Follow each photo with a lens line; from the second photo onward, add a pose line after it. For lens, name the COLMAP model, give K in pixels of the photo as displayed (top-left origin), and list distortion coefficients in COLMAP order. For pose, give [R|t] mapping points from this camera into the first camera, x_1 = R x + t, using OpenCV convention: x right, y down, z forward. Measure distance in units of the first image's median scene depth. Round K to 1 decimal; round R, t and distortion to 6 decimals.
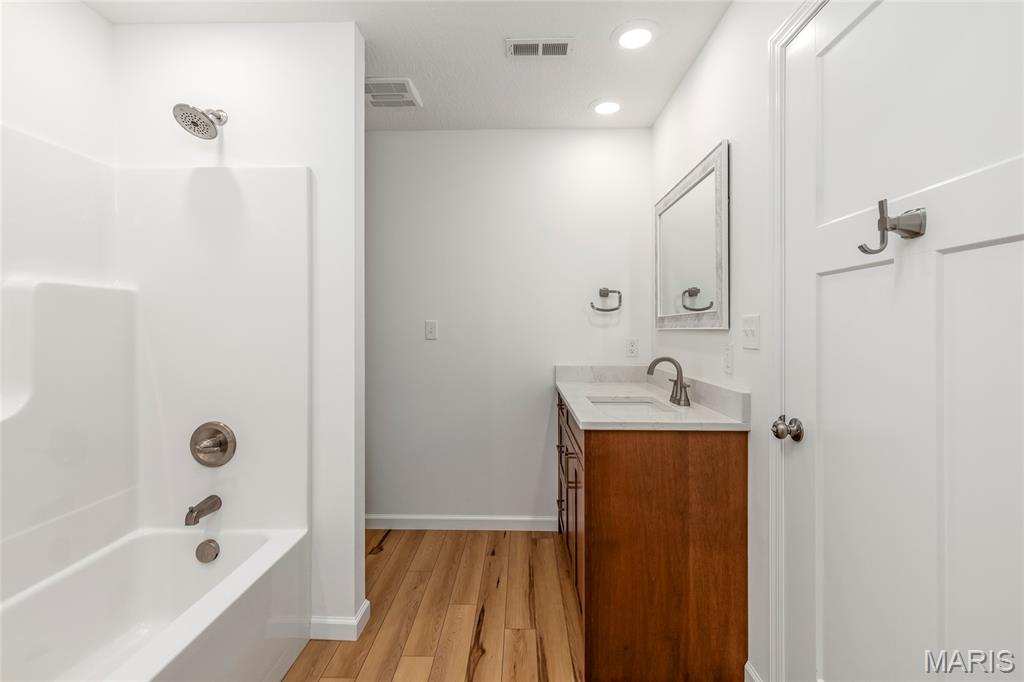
lens RADIAL K [[471.1, 0, 508.8], [0, 471.1, 330.2], [0, 0, 1]] dist [0.006516, -0.000147]
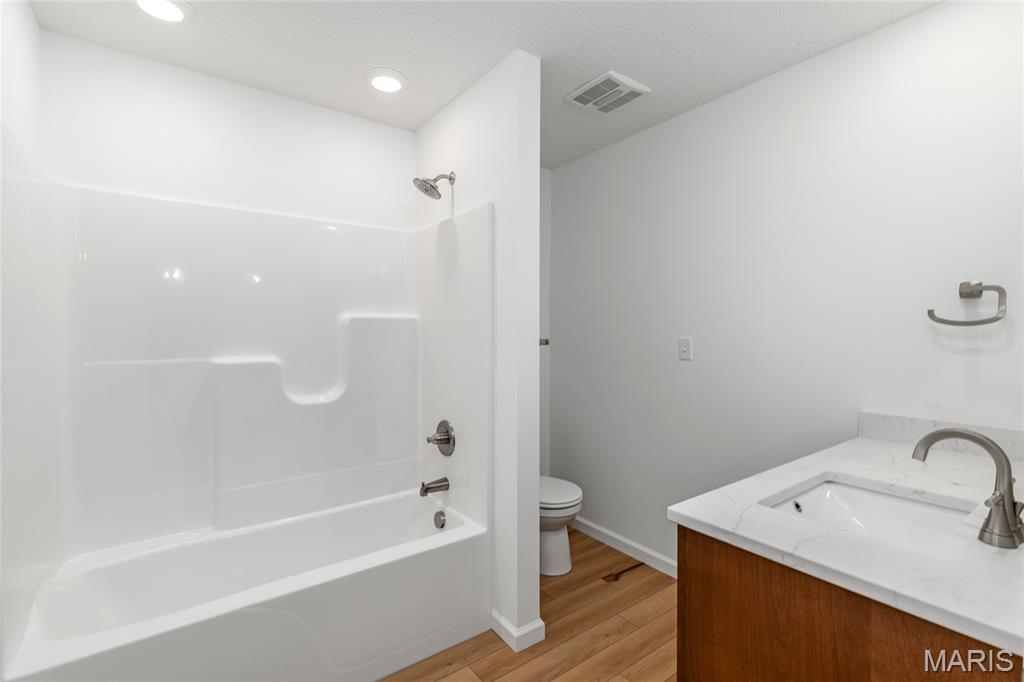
lens RADIAL K [[459.3, 0, 514.4], [0, 459.3, 341.5], [0, 0, 1]] dist [0.000598, -0.000117]
pose [[0.616972, 0.018244, -0.786773, 0.415627], [-0.005902, 0.999810, 0.018556, -0.038331], [0.786963, -0.006805, 0.616963, 0.351366]]
